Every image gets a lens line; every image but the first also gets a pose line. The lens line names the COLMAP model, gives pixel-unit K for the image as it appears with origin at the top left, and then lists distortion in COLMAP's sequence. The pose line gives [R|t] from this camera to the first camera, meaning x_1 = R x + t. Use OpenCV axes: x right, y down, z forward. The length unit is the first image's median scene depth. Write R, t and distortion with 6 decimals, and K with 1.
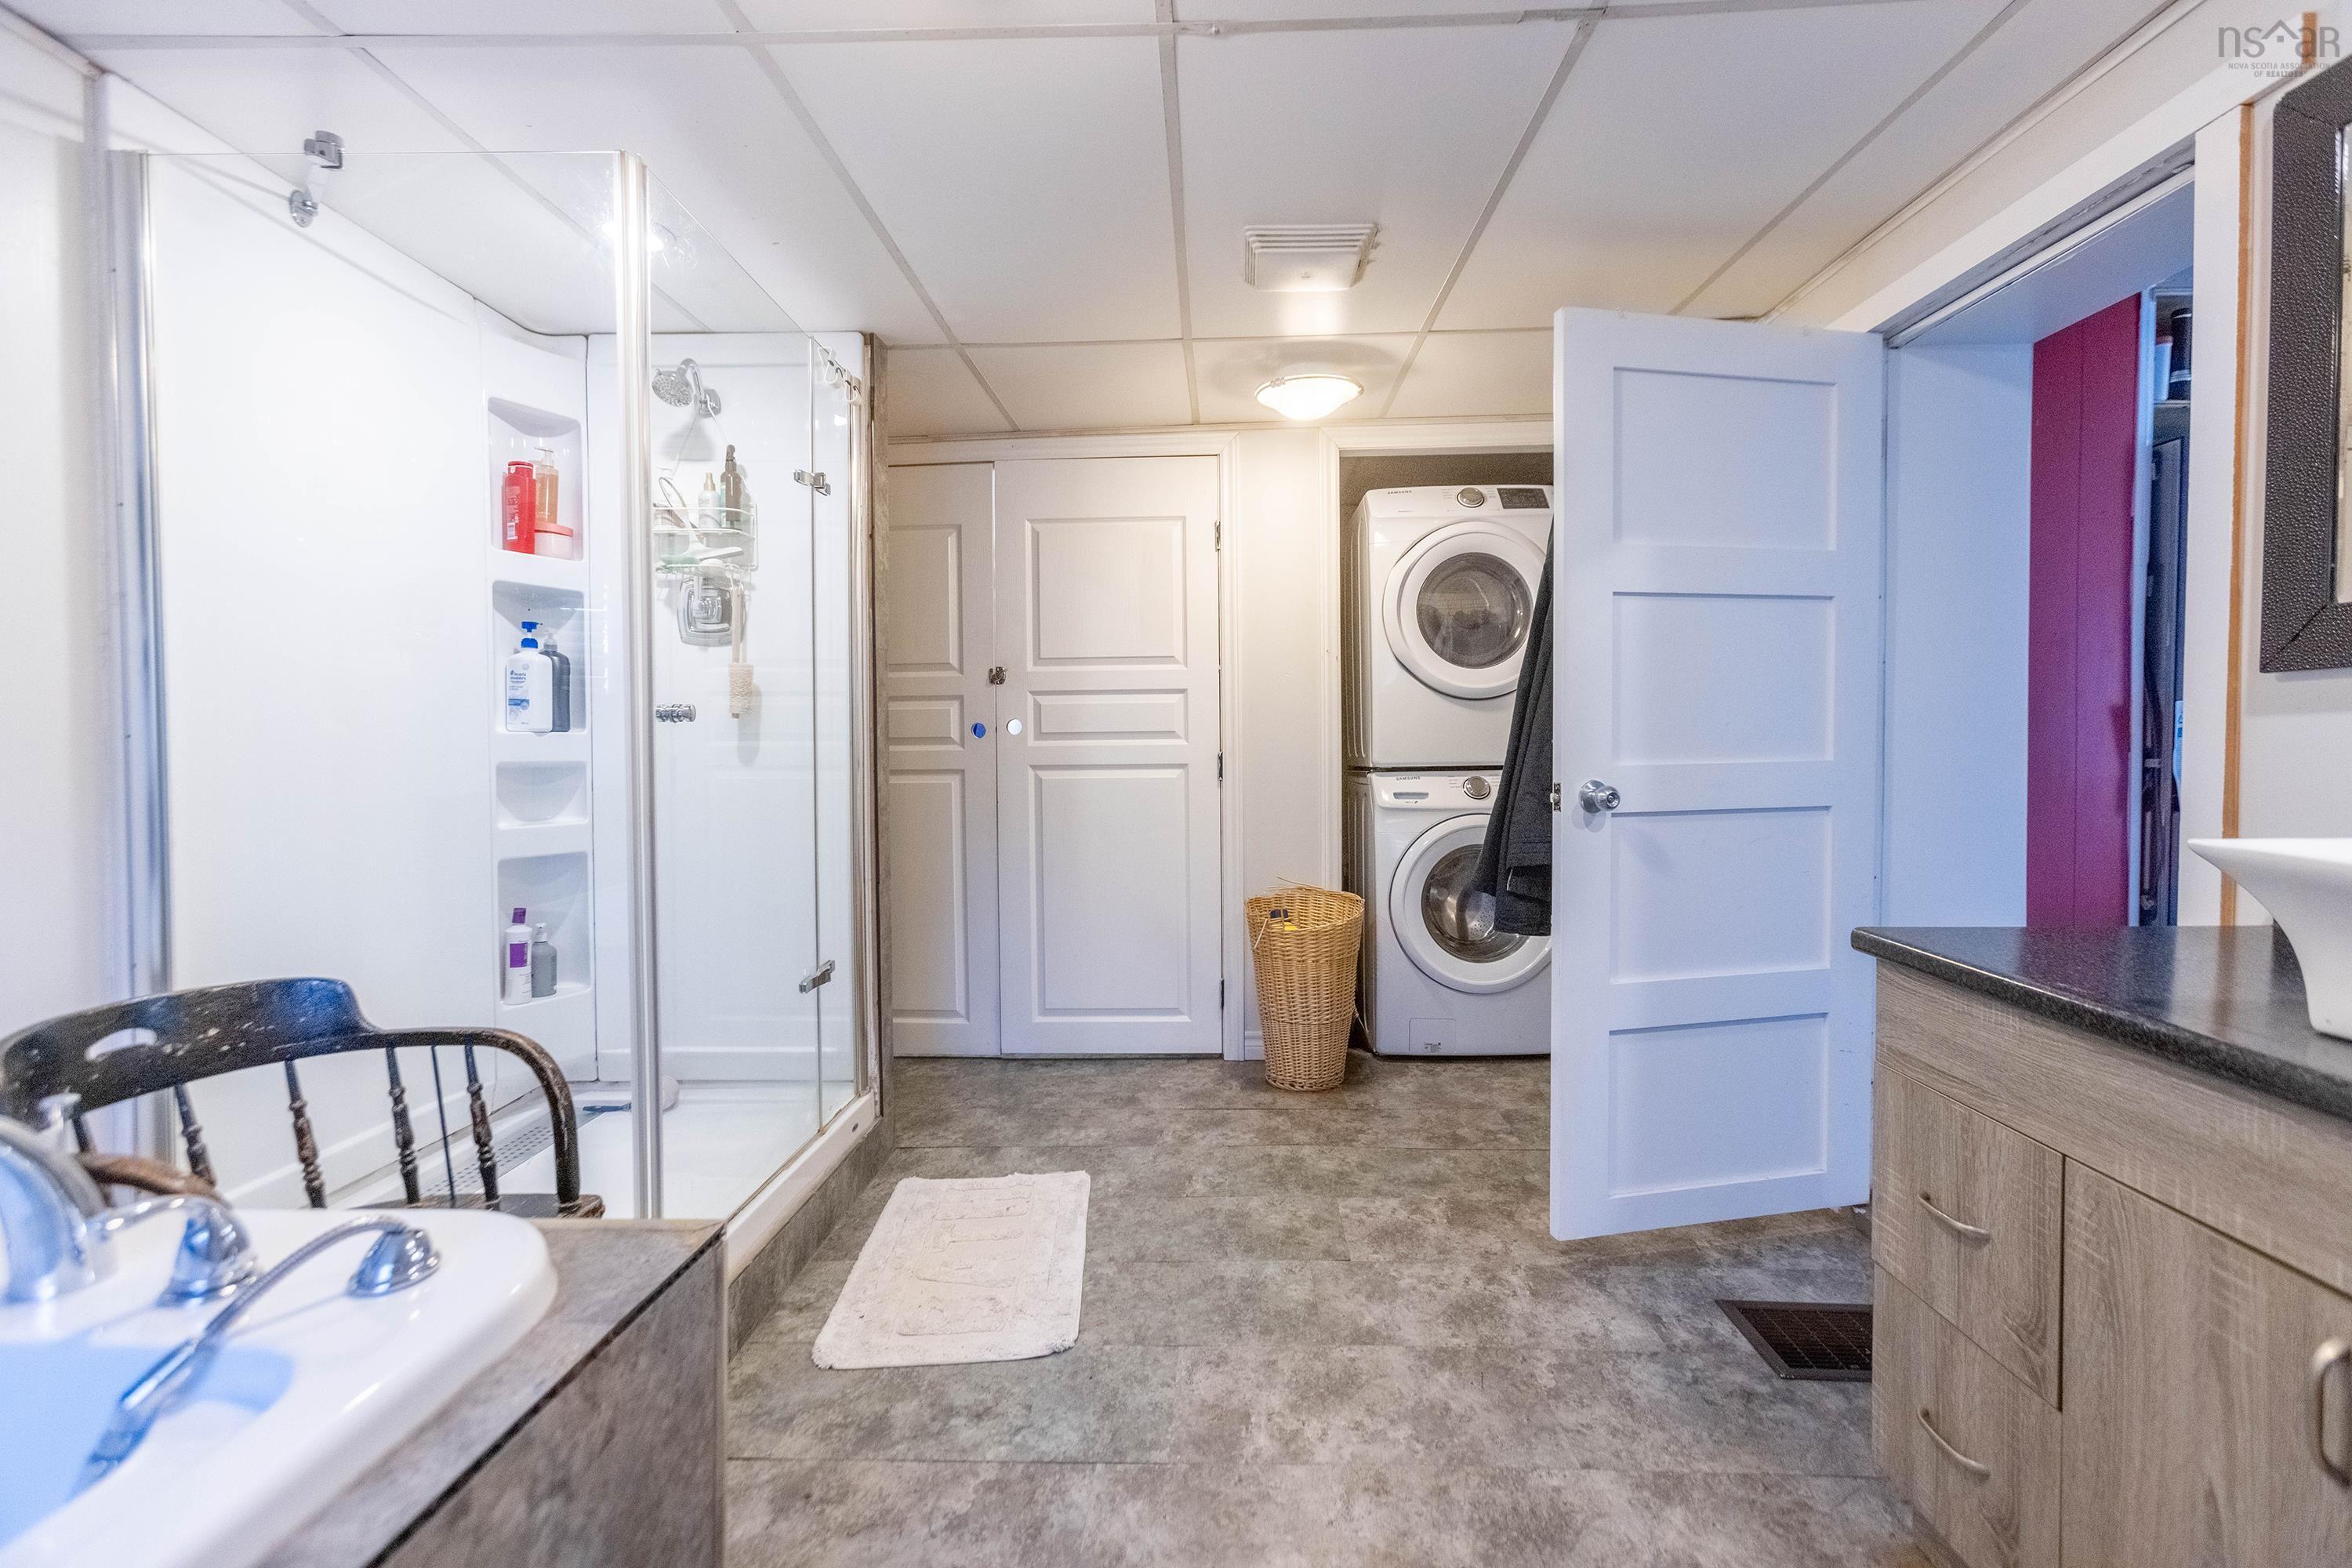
lens RADIAL K [[1063.5, 0, 1171.6], [0, 1063.5, 762.5], [0, 0, 1]] dist [-0.018994, 0.013364]
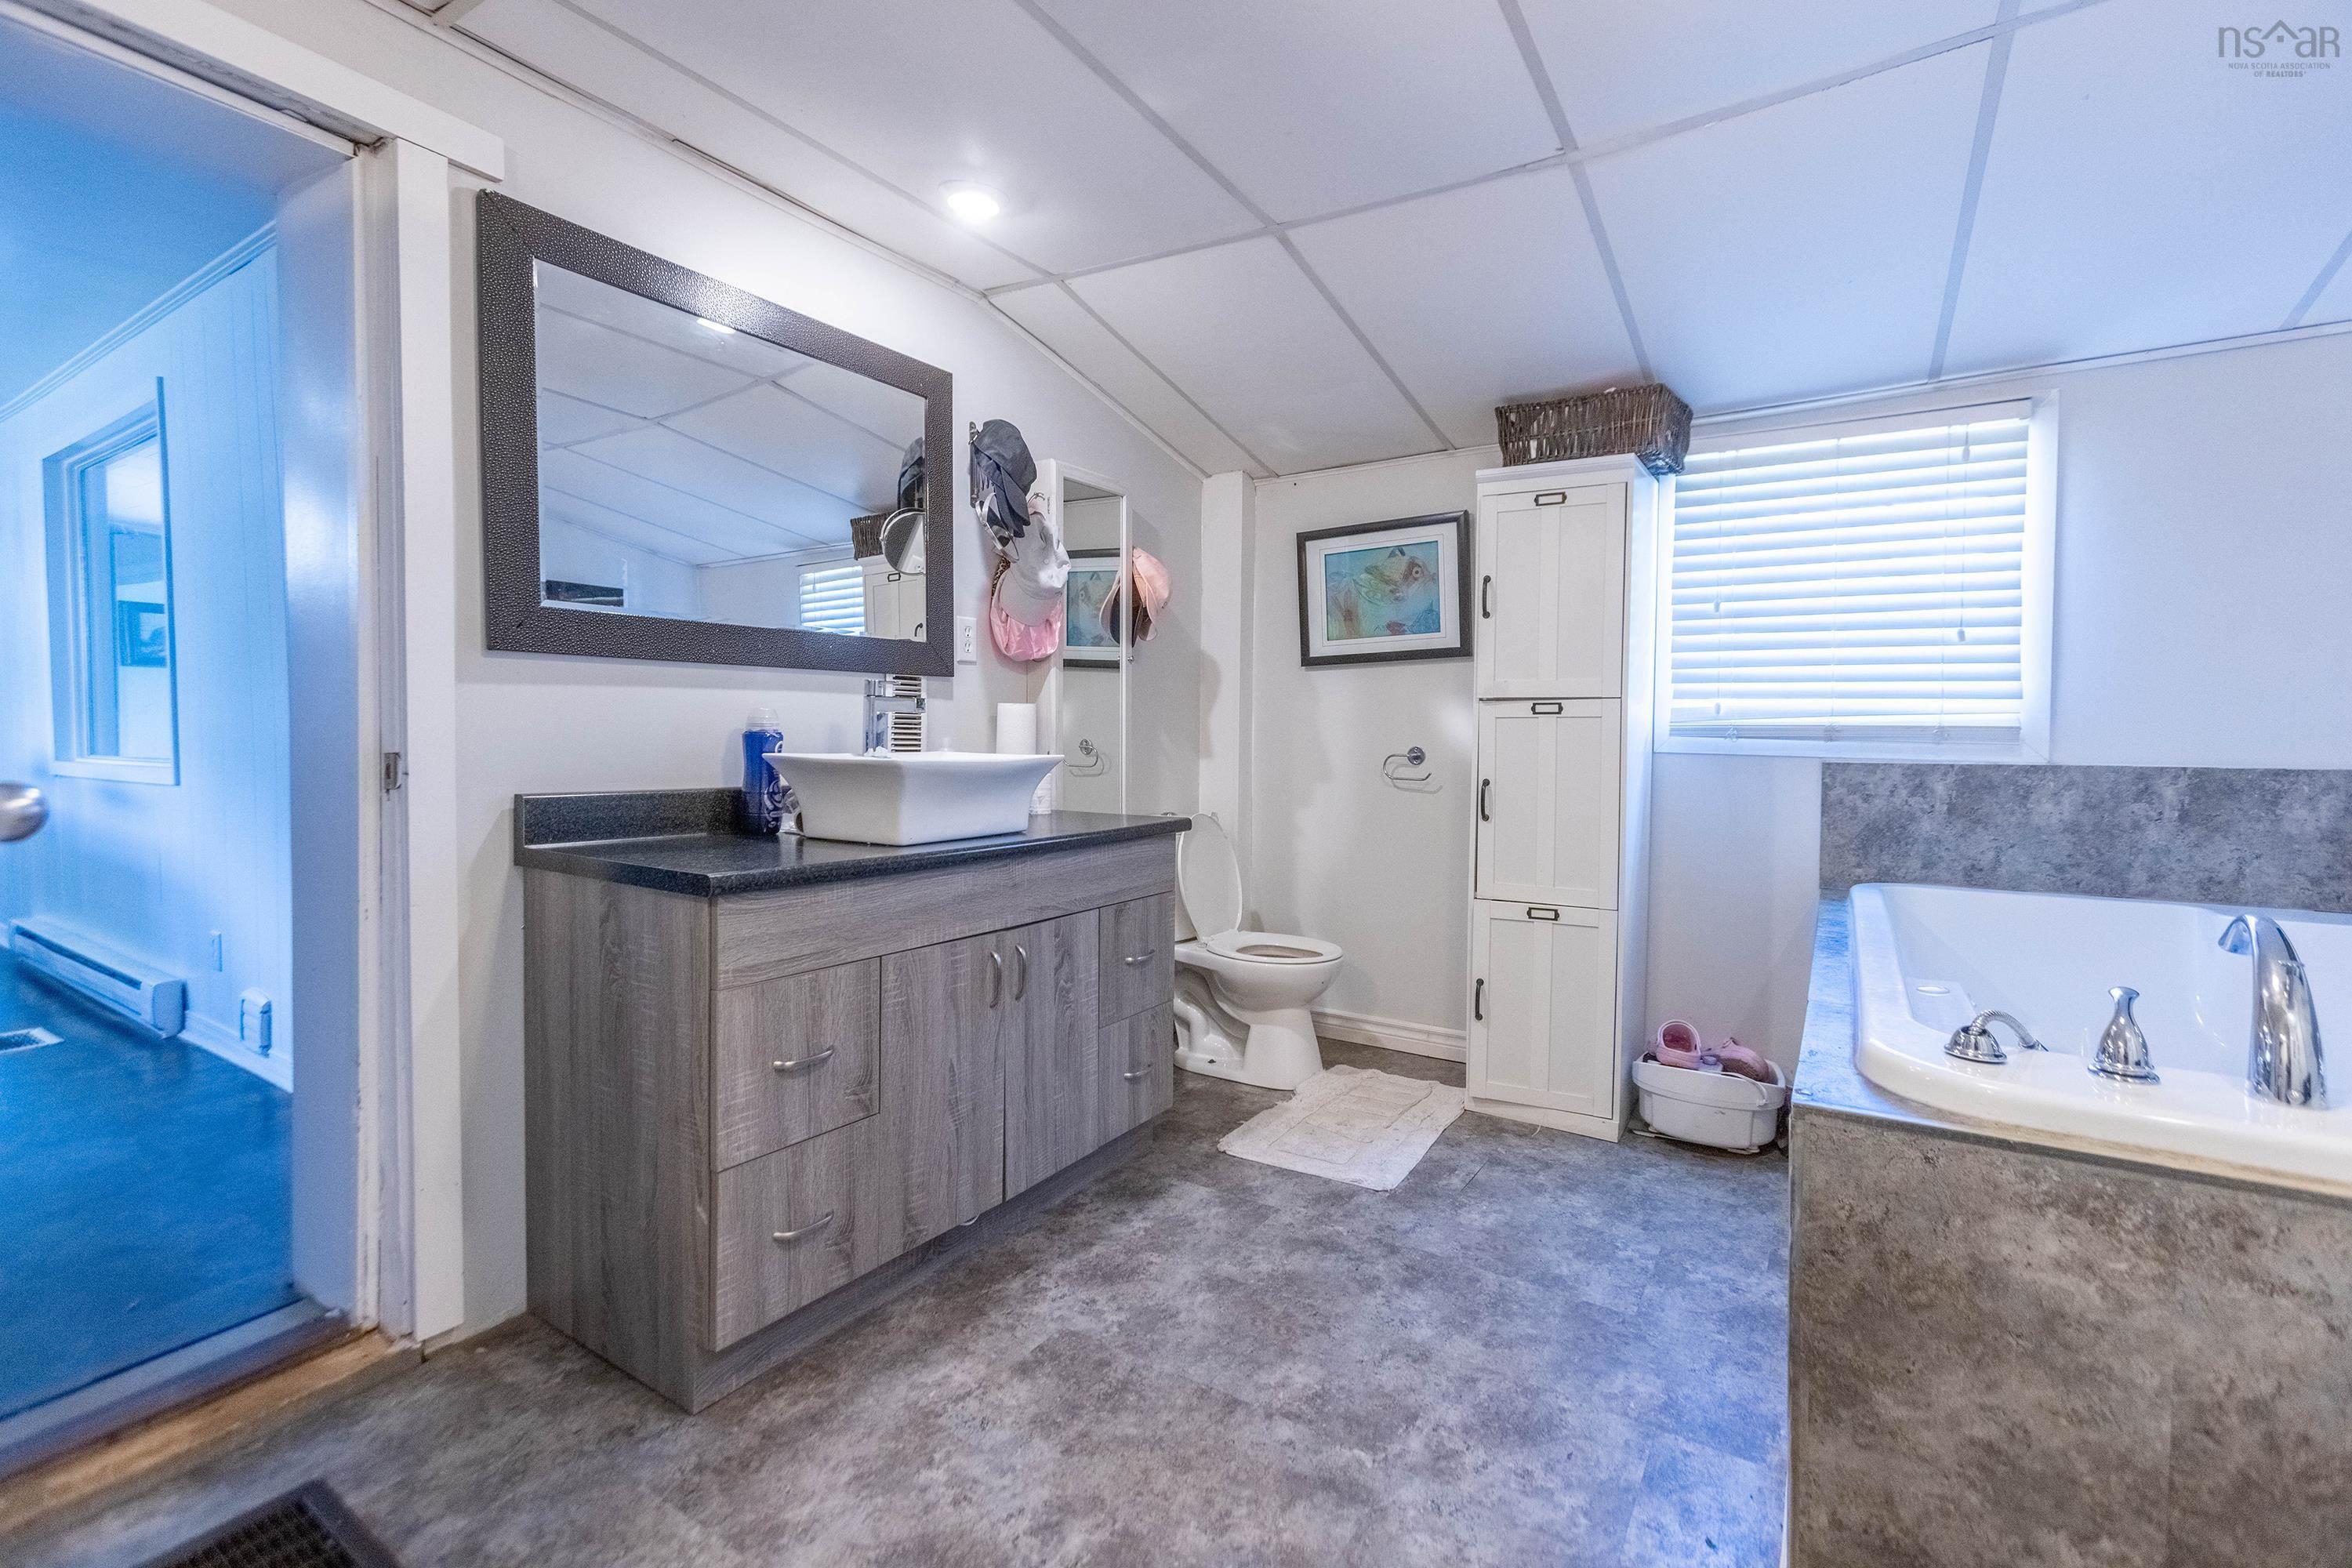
lens RADIAL K [[1063.5, 0, 1171.6], [0, 1063.5, 762.5], [0, 0, 1]] dist [-0.018994, 0.013364]
pose [[-0.864768, -0.016547, 0.501899, -0.351408], [0.008625, 0.998820, 0.047791, -0.006689], [-0.502098, 0.045657, -0.863605, 2.035338]]
